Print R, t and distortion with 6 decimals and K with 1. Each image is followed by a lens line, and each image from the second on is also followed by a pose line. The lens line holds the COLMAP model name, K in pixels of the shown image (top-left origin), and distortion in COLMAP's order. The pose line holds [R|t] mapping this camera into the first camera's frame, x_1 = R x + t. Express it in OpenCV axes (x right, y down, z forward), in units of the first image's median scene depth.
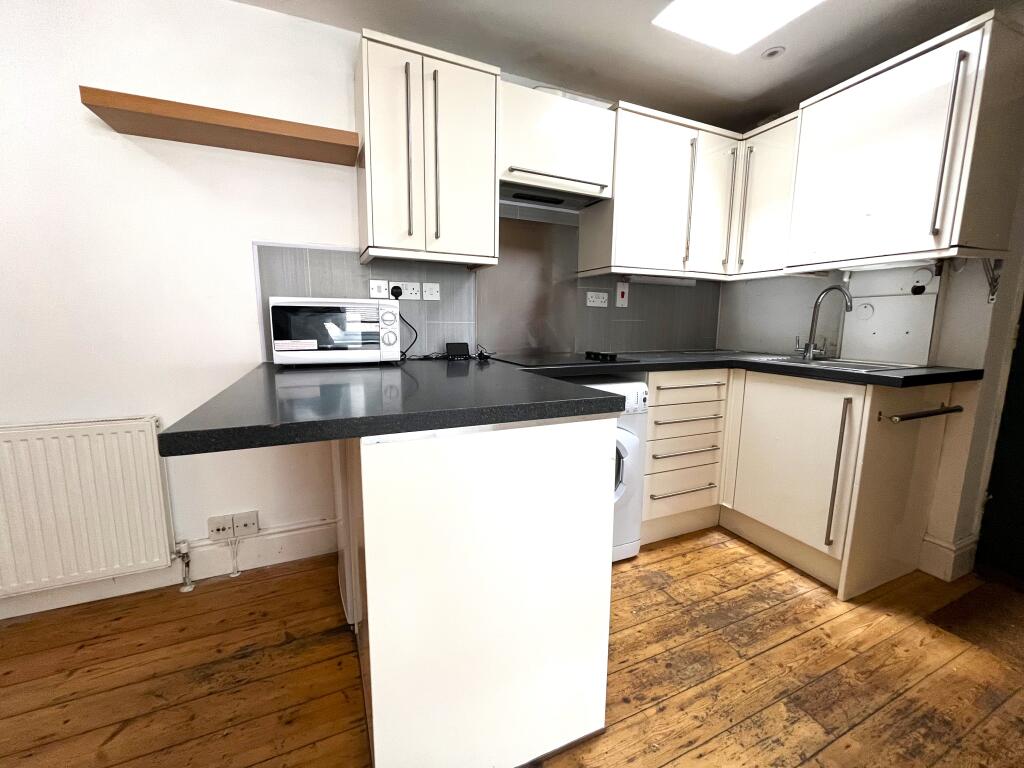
lens RADIAL K [[413.4, 0, 510.7], [0, 413.4, 383.3], [0, 0, 1]] dist [-0.005460, 0.000300]
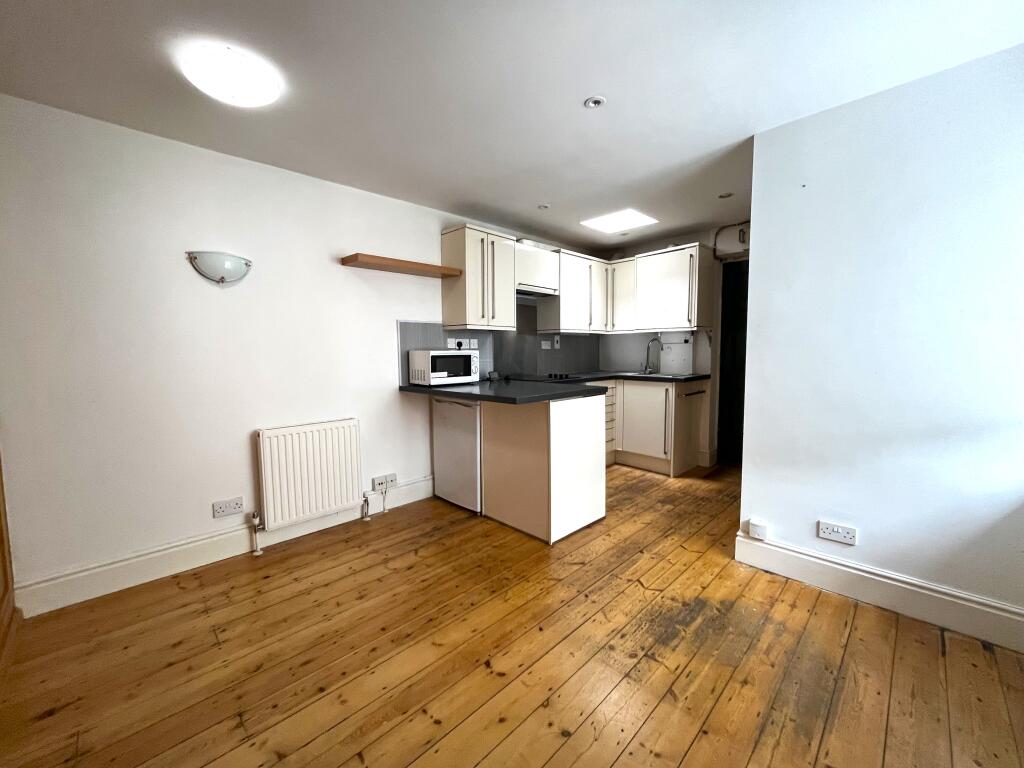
lens RADIAL K [[413.4, 0, 511.3], [0, 413.4, 383.8], [0, 0, 1]] dist [-0.005460, 0.000300]
pose [[0.934822, -0.046011, 0.352123, -0.791384], [0.069187, 0.996168, -0.053510, 0.069480], [-0.348311, 0.074385, 0.934423, -0.845693]]
